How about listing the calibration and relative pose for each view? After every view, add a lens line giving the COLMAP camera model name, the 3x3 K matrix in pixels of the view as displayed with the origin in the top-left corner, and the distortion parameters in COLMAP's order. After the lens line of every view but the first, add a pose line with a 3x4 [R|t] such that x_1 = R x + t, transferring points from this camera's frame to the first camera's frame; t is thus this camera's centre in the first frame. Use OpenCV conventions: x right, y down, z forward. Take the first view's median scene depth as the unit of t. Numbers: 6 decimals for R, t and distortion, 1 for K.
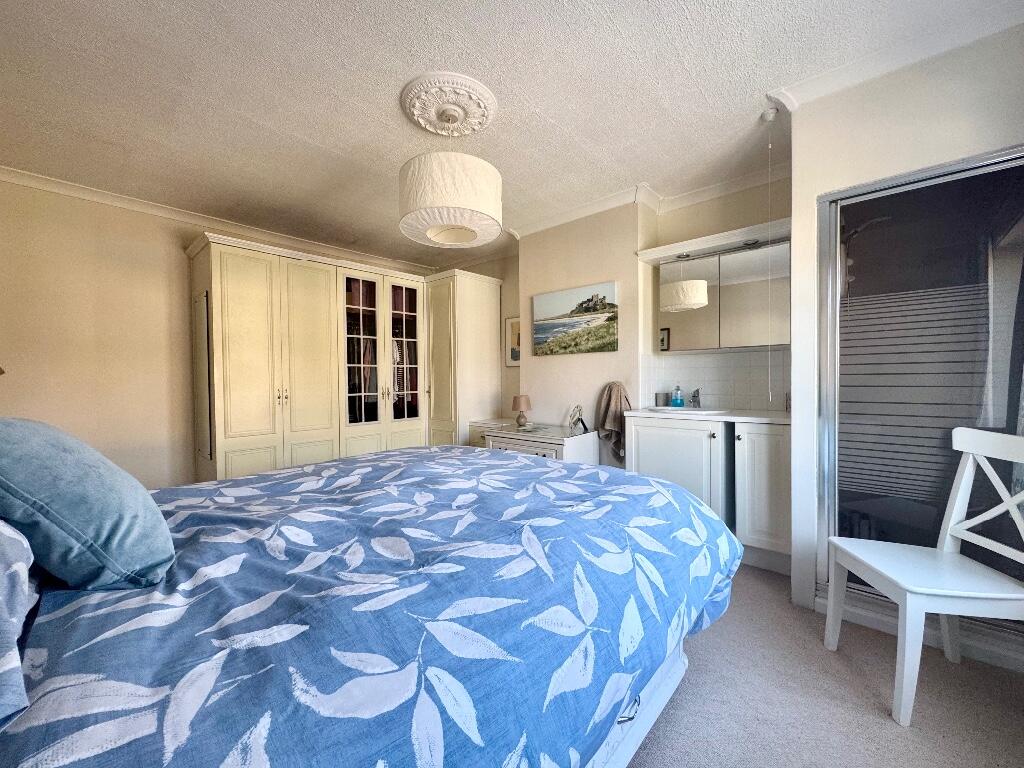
lens RADIAL K [[409.9, 0, 512.1], [0, 409.9, 390.3], [0, 0, 1]] dist [-0.003762, 0.000461]
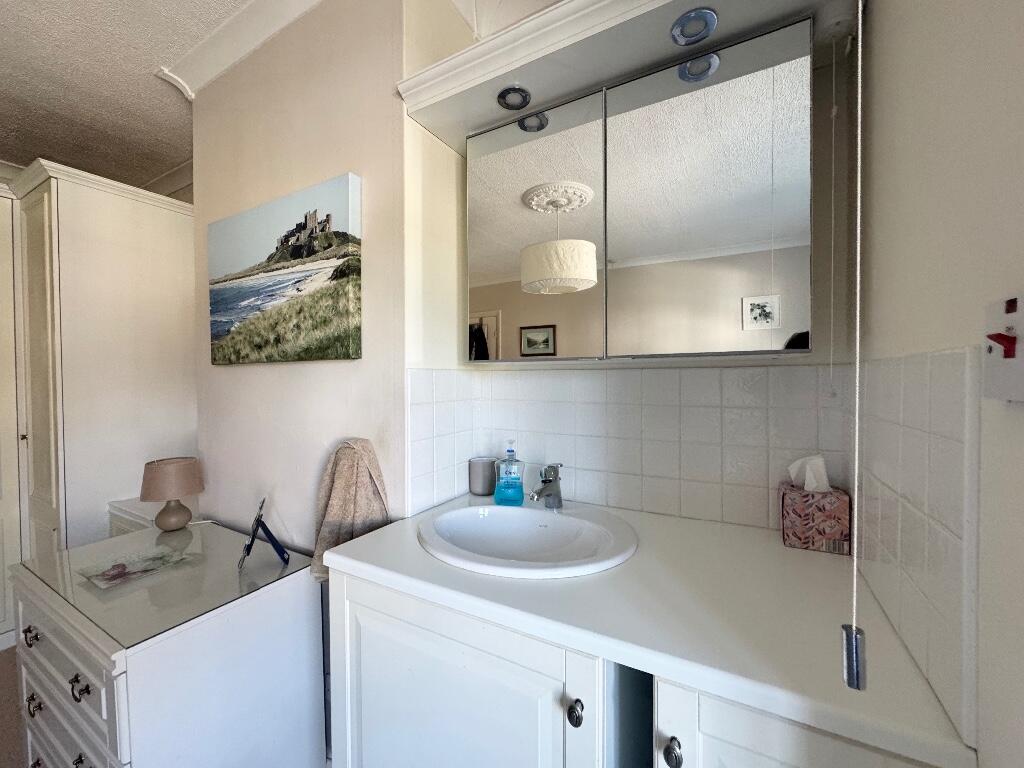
lens RADIAL K [[409.9, 0, 510.4], [0, 409.9, 383.6], [0, 0, 1]] dist [-0.003762, 0.000461]
pose [[0.978951, 0.004925, 0.204037, 0.312466], [-0.001205, 0.999831, -0.018354, -0.064965], [-0.204093, 0.017722, 0.978791, 0.591887]]
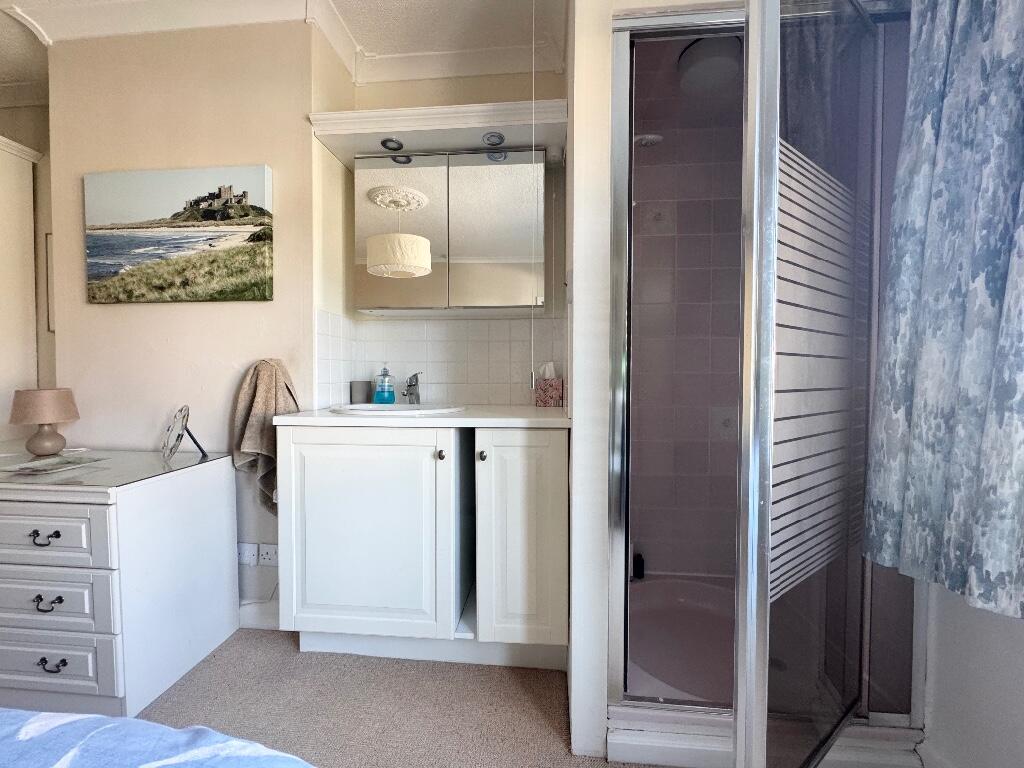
lens RADIAL K [[409.9, 0, 511.2], [0, 409.9, 382.3], [0, 0, 1]] dist [-0.003762, 0.000461]
pose [[0.804519, 0.002522, 0.593922, 0.189119], [0.006274, 0.999899, -0.012744, 0.017119], [-0.593894, 0.013979, 0.804422, 0.392062]]
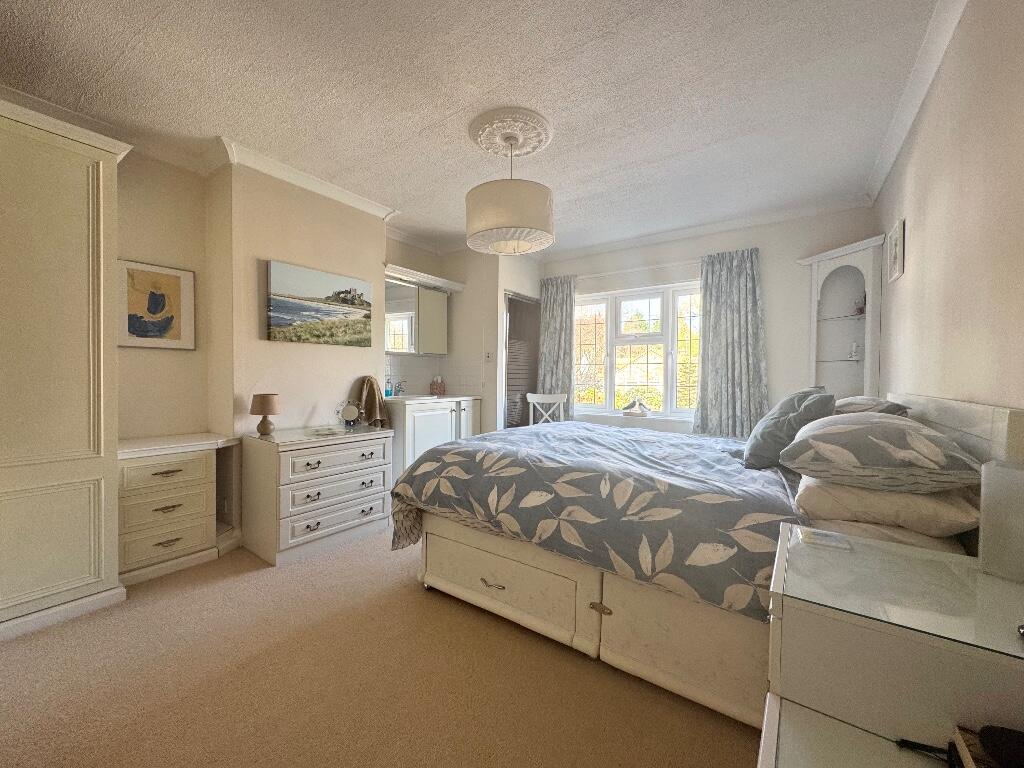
lens RADIAL K [[409.9, 0, 508.2], [0, 409.9, 381.3], [0, 0, 1]] dist [-0.003762, 0.000461]
pose [[-0.115441, -0.009125, 0.993272, -0.843043], [0.016722, 0.999798, 0.011128, -0.011817], [-0.993174, 0.017895, -0.115265, 0.751745]]
